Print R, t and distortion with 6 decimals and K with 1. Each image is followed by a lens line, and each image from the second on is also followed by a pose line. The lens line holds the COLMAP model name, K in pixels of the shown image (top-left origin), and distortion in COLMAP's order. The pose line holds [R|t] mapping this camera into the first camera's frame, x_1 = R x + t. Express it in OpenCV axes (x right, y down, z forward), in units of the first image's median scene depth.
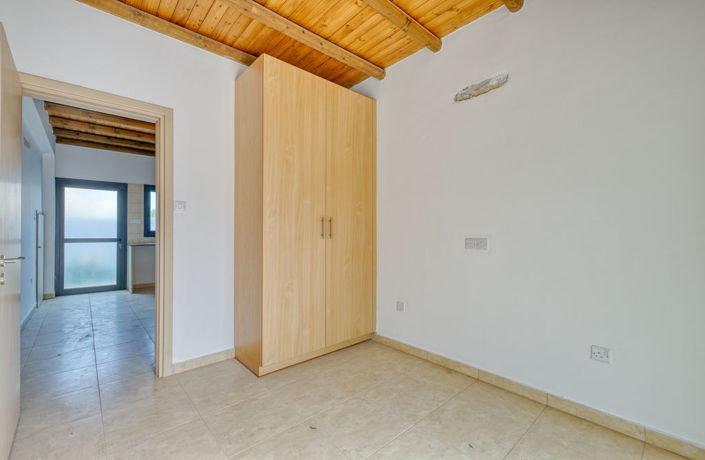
lens RADIAL K [[305.8, 0, 361.3], [0, 305.8, 232.0], [0, 0, 1]] dist [0.015287, 0.000841]
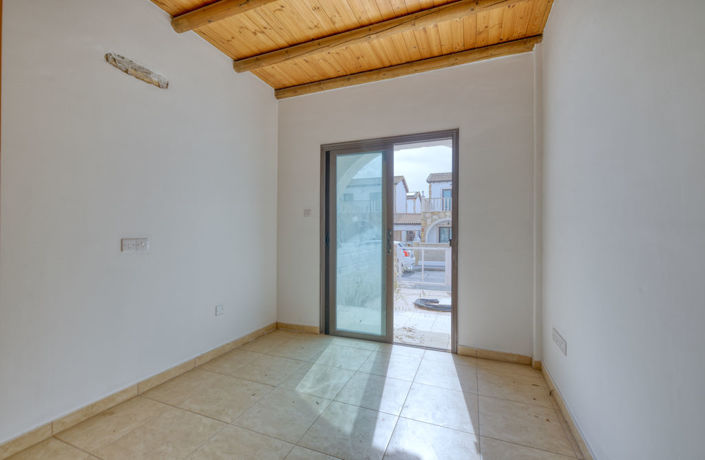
lens RADIAL K [[305.8, 0, 345.6], [0, 305.8, 231.9], [0, 0, 1]] dist [0.015287, 0.000841]
pose [[-0.415687, 0.000027, 0.909508, -0.691410], [-0.010093, 0.999938, -0.004643, 0.000560], [-0.909452, -0.011110, -0.415661, 0.823958]]
